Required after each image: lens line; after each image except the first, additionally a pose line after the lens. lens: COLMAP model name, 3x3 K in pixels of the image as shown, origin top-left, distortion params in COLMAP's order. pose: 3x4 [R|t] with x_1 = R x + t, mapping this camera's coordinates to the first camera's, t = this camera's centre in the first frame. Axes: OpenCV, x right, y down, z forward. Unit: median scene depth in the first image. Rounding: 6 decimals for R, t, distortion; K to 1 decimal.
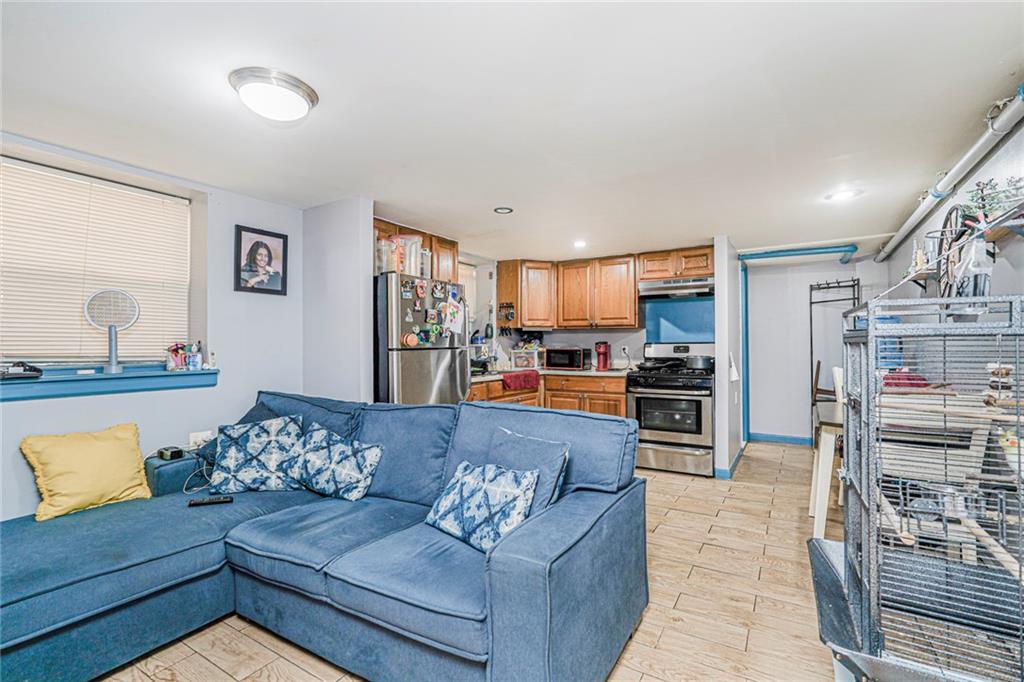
lens RADIAL K [[465.5, 0, 514.7], [0, 465.5, 341.4], [0, 0, 1]] dist [-0.002945, 0.001068]
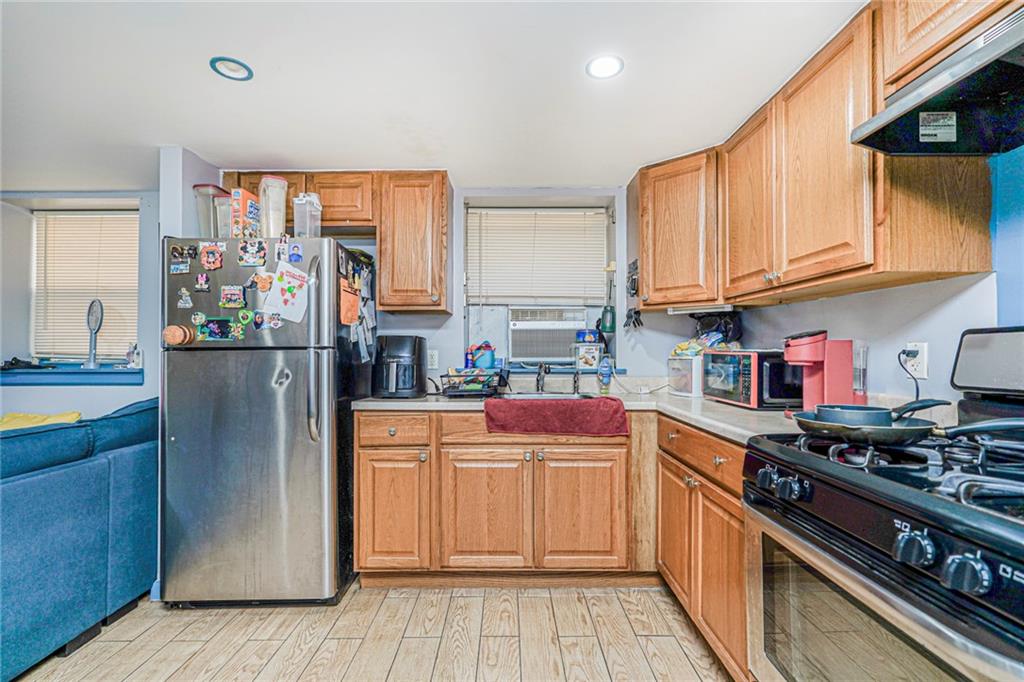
lens RADIAL K [[465.5, 0, 512.1], [0, 465.5, 346.5], [0, 0, 1]] dist [-0.002945, 0.001068]
pose [[0.526523, -0.007709, -0.850126, 0.571896], [0.005045, 0.999970, -0.005944, 0.019181], [0.850146, -0.001159, 0.526546, 1.024316]]
